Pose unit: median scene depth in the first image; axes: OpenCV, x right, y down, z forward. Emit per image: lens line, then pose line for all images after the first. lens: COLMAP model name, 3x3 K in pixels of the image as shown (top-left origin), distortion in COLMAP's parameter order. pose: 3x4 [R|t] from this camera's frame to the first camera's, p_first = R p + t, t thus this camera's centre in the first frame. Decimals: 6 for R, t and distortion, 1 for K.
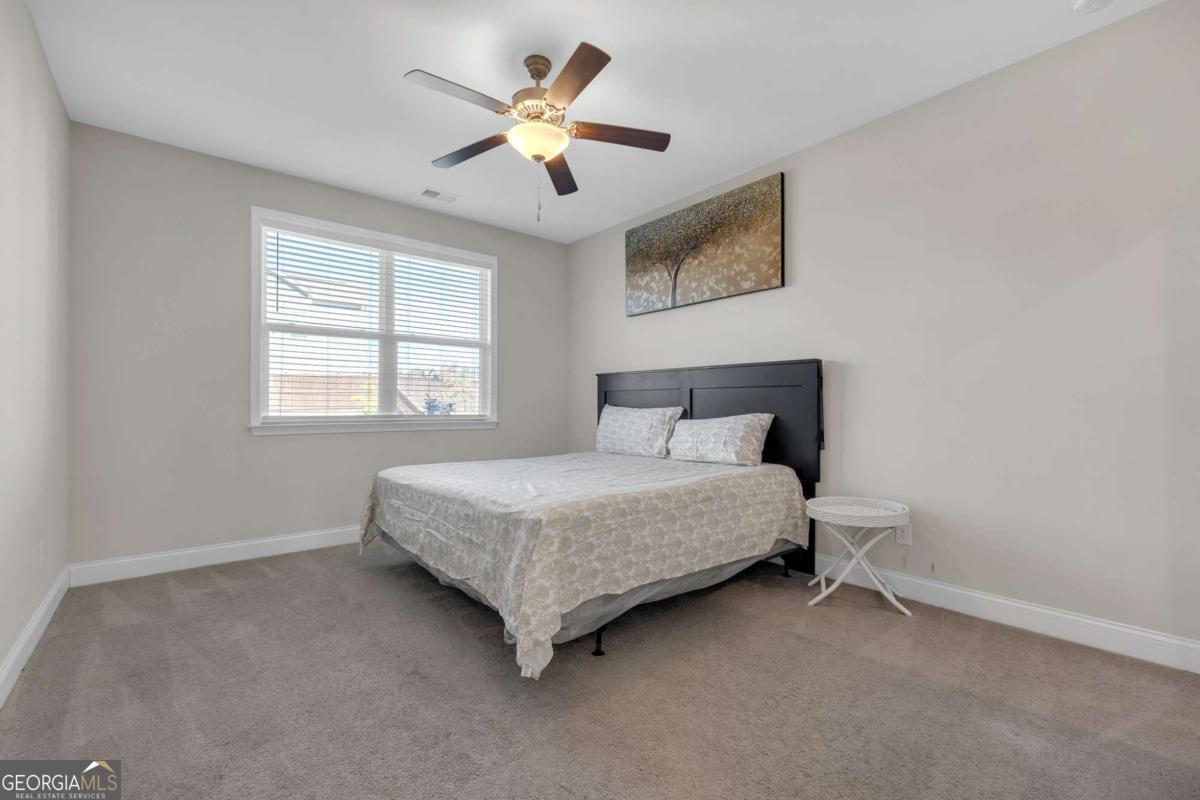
lens RADIAL K [[509.9, 0, 597.0], [0, 509.9, 400.6], [0, 0, 1]] dist [-0.002976, -0.000263]
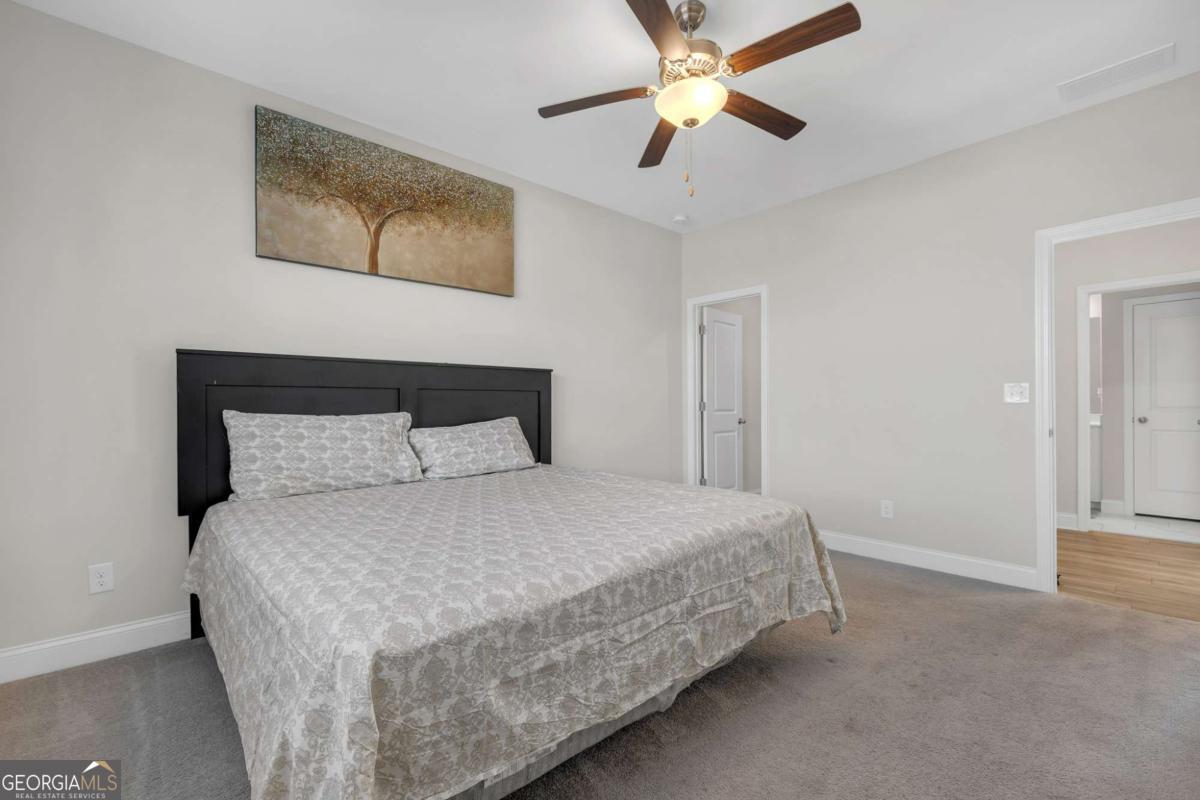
lens RADIAL K [[509.9, 0, 597.0], [0, 509.9, 404.4], [0, 0, 1]] dist [-0.002976, -0.000263]
pose [[-0.038063, 0.002678, 0.999272, -0.596065], [-0.000056, 0.999996, -0.002682, 0.002534], [-0.999275, -0.000158, -0.038063, 0.733315]]
